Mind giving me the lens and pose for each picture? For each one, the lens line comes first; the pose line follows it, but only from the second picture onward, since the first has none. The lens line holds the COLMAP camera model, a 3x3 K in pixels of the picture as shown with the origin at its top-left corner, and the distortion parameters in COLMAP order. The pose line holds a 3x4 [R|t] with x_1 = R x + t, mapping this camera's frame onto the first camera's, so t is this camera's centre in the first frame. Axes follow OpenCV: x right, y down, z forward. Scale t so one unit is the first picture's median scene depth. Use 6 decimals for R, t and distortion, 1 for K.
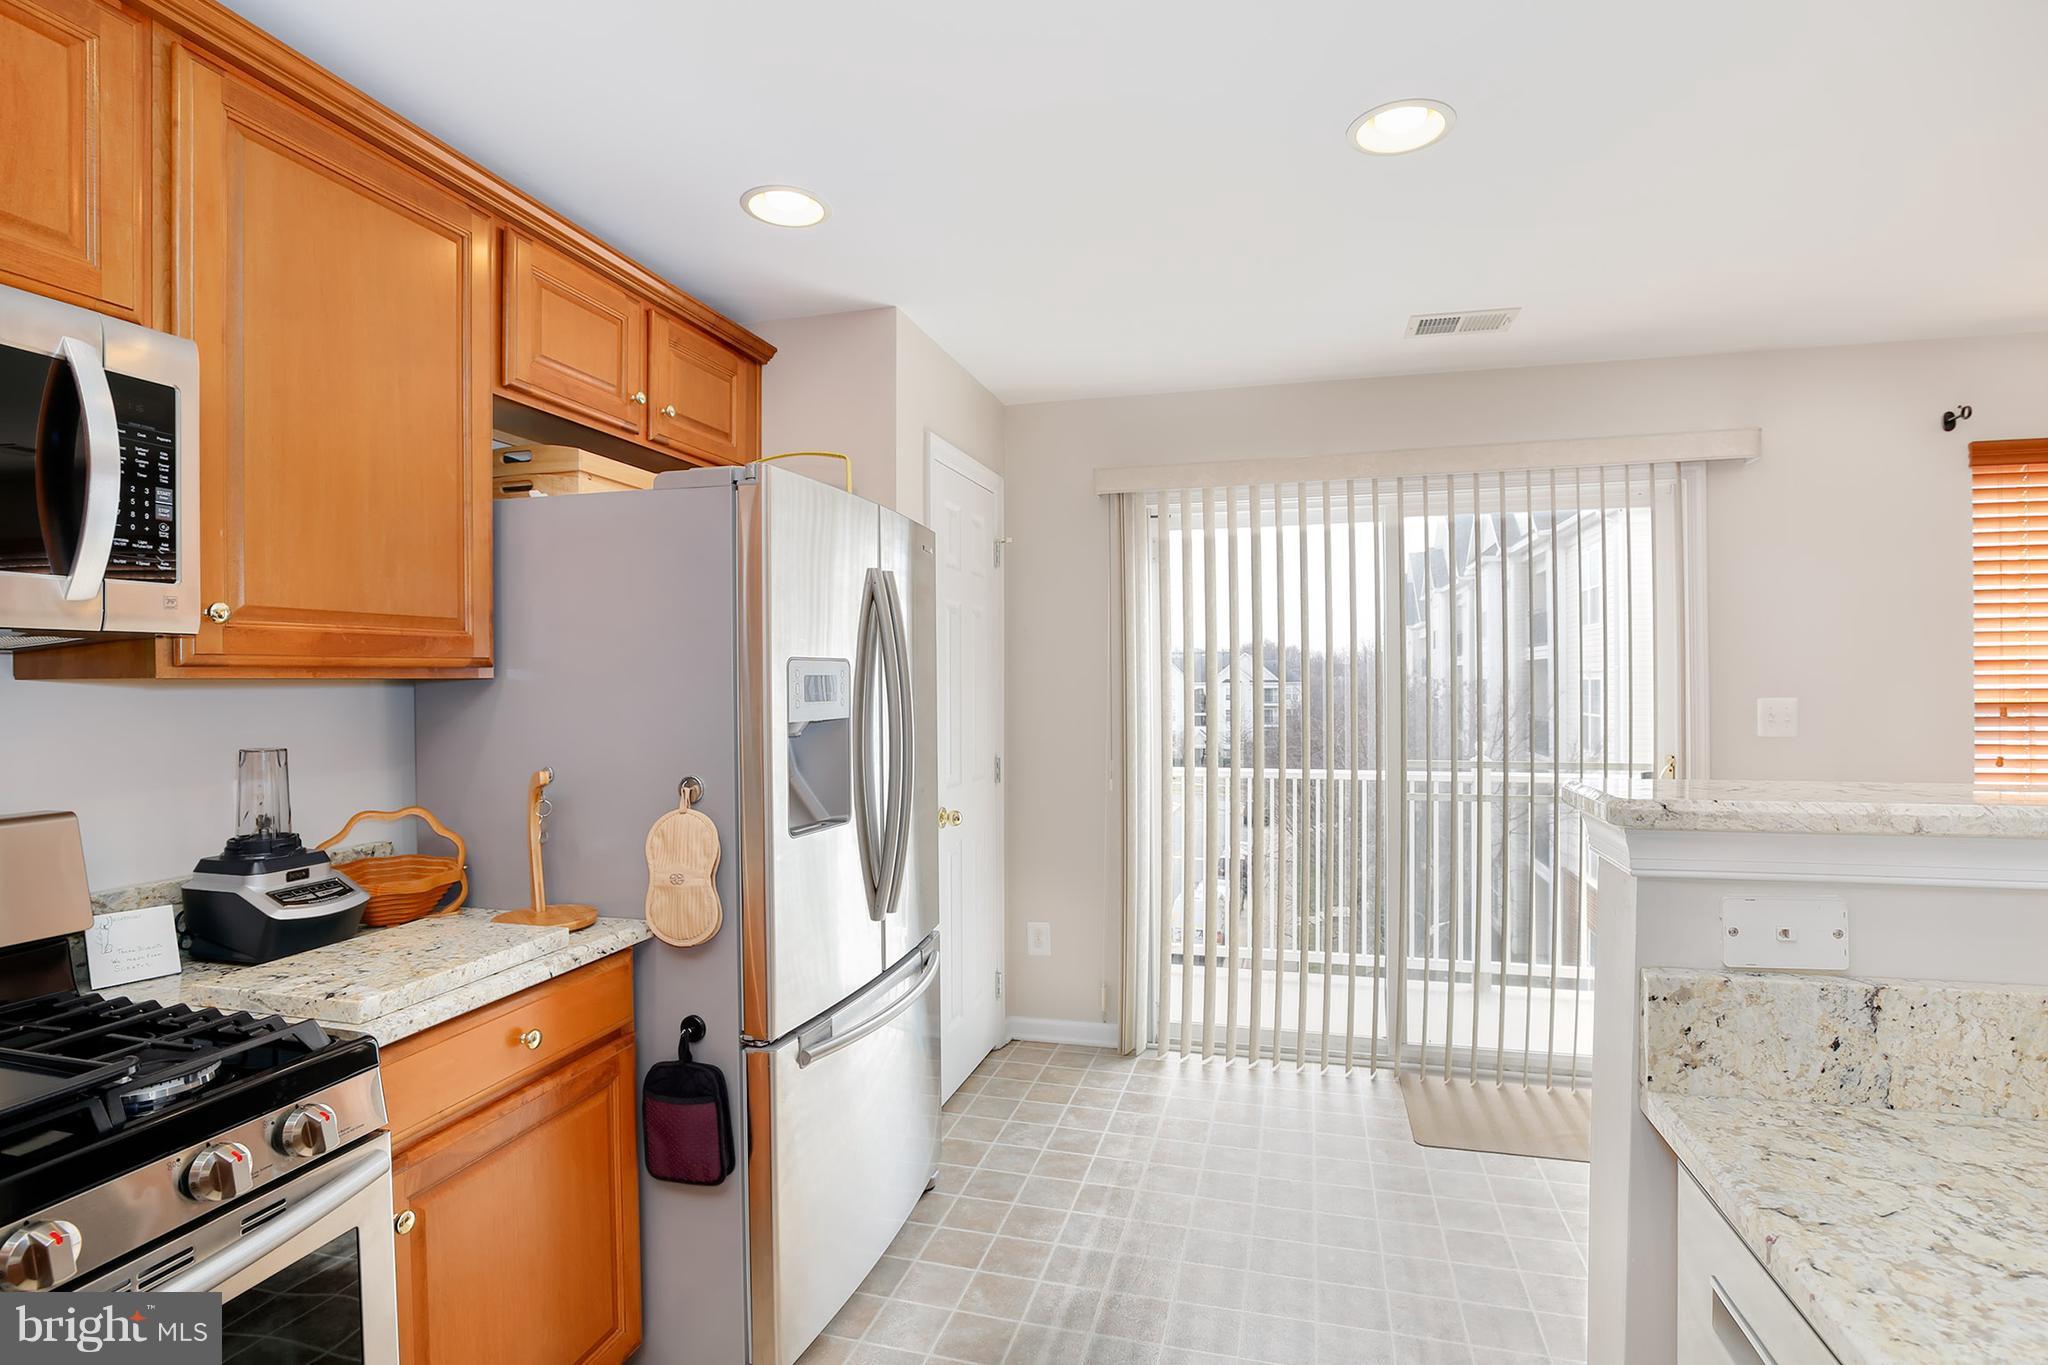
lens RADIAL K [[998.8, 0, 1031.4], [0, 998.8, 681.2], [0, 0, 1]] dist [-0.021067, 0.003632]
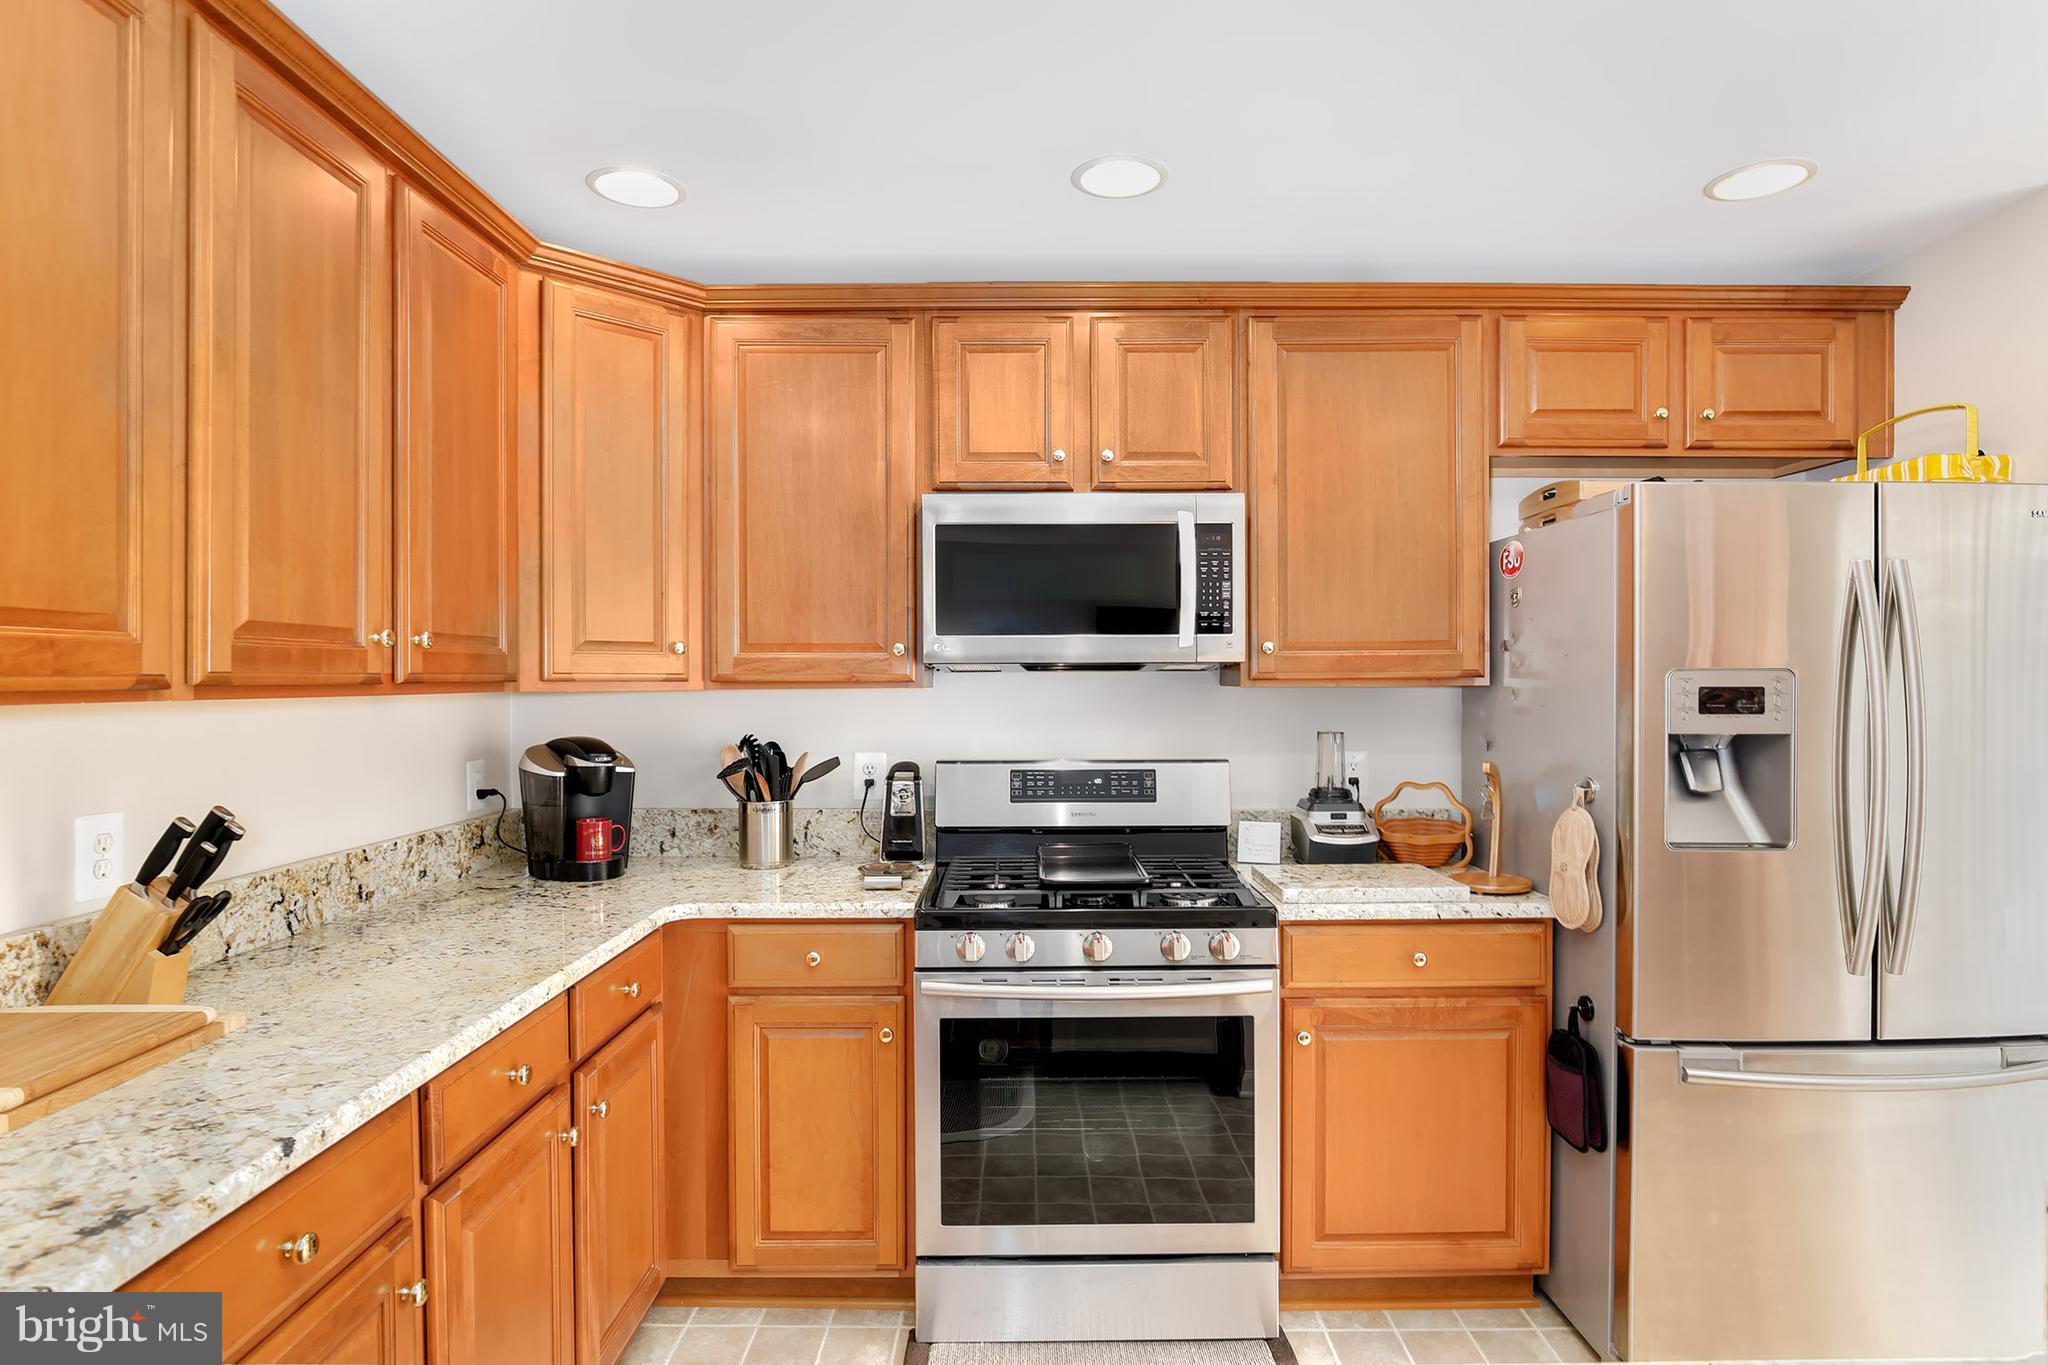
lens RADIAL K [[1150.4, 0, 1022.3], [0, 1150.4, 673.3], [0, 0, 1]] dist [-0.005076, 0.002744]
pose [[0.264997, 0.004042, -0.964241, 0.705940], [-0.002015, 0.999991, 0.003638, -0.023920], [0.964247, 0.000979, 0.265003, 0.060415]]
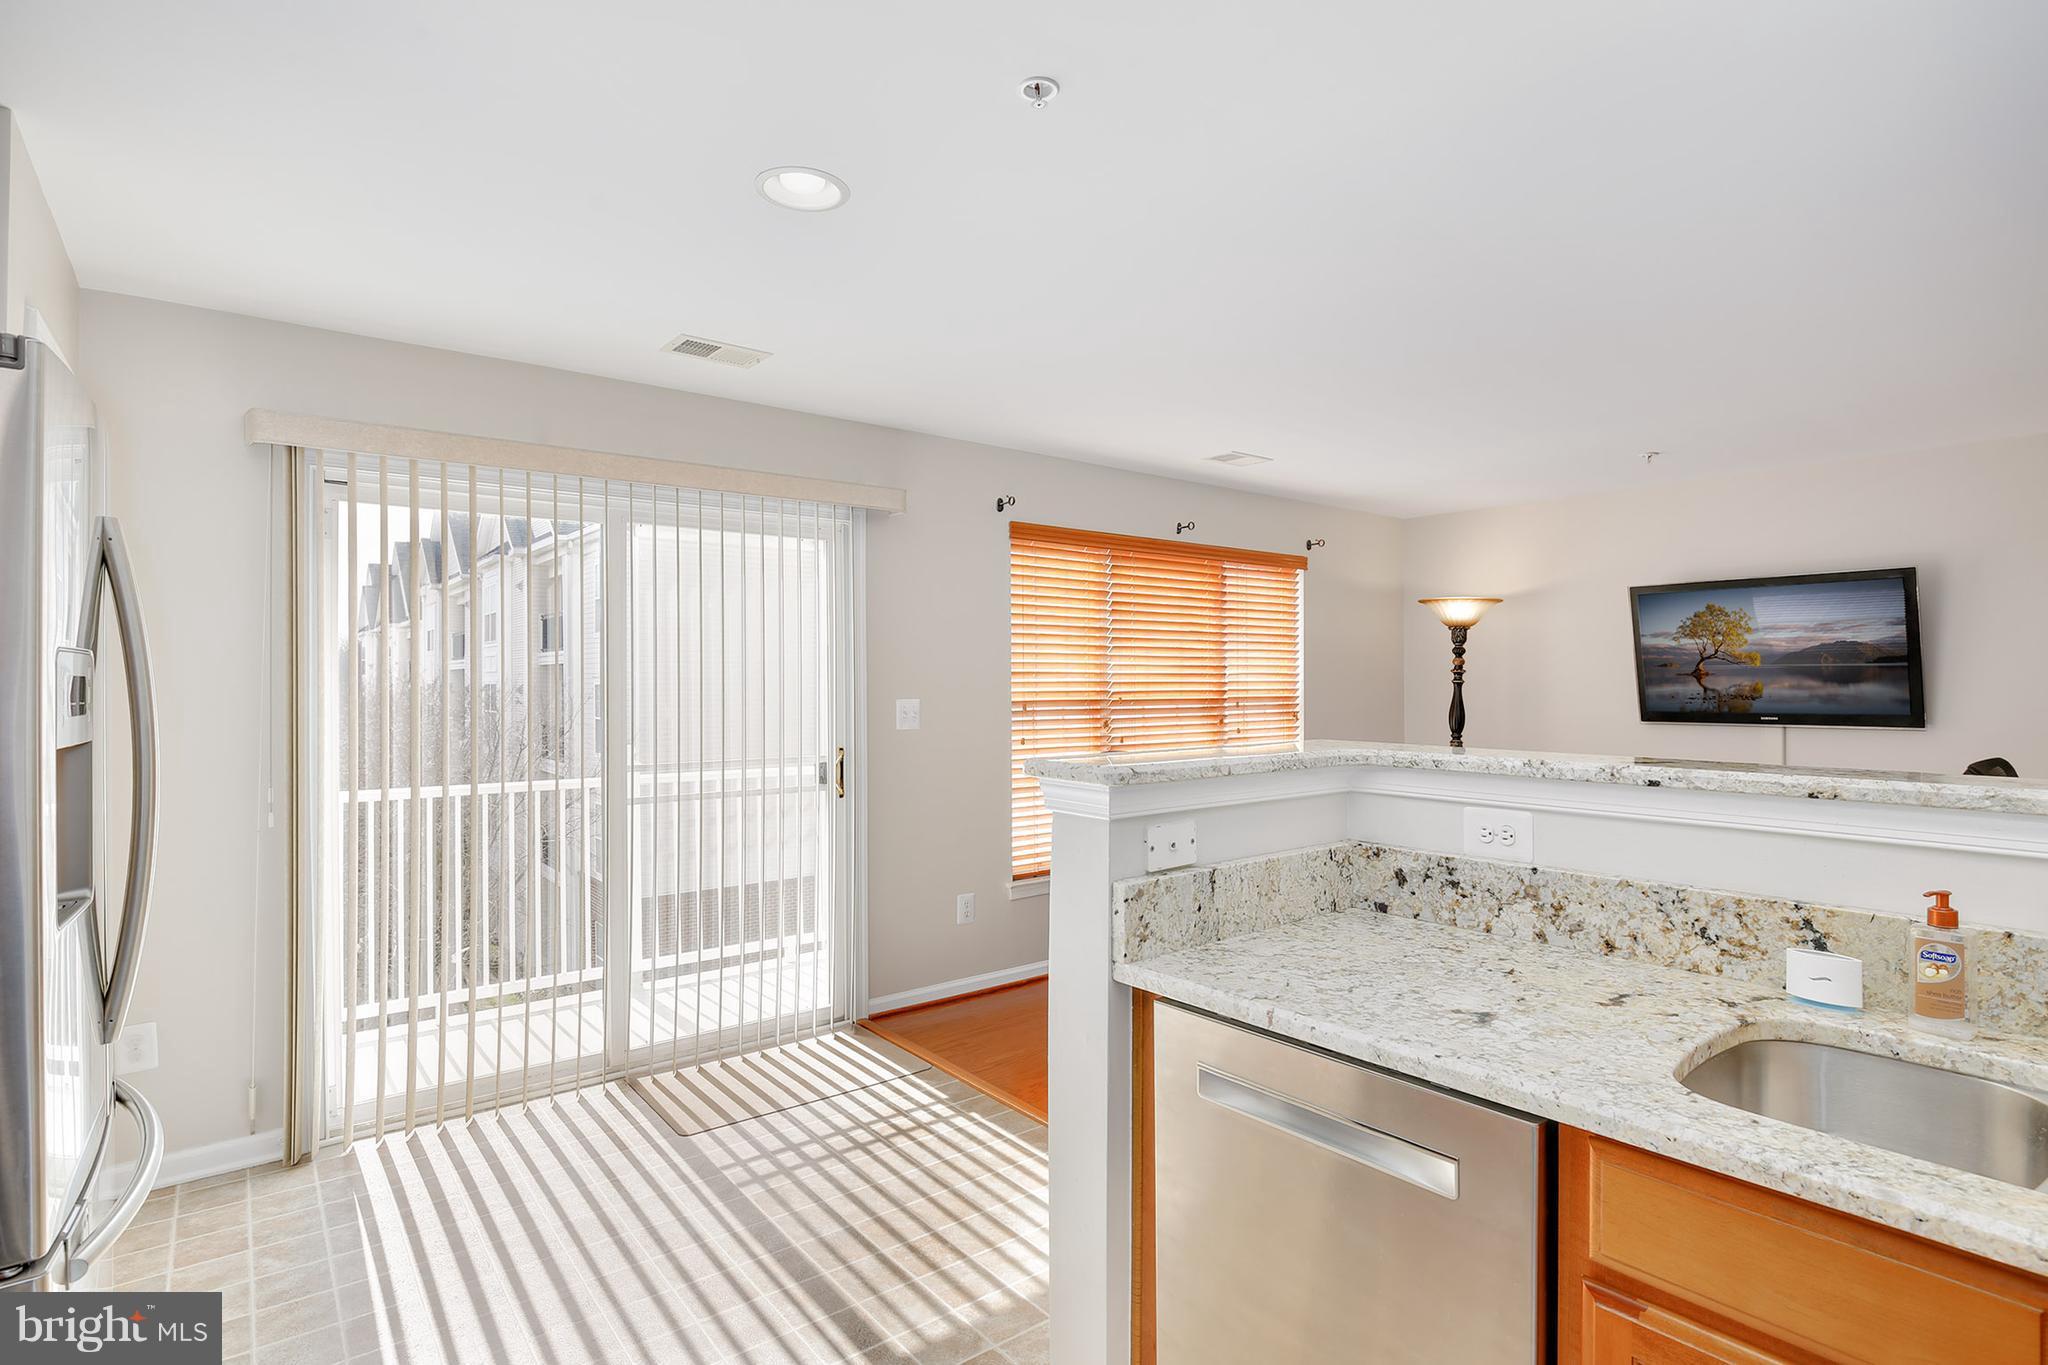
lens RADIAL K [[1045.5, 0, 1012.2], [0, 1045.5, 672.9], [0, 0, 1]] dist [-0.018100, 0.000795]
pose [[0.599243, 0.010855, 0.800493, -0.408677], [-0.000058, 0.999909, -0.013516, 0.001179], [-0.800567, 0.008053, 0.599189, 0.111890]]
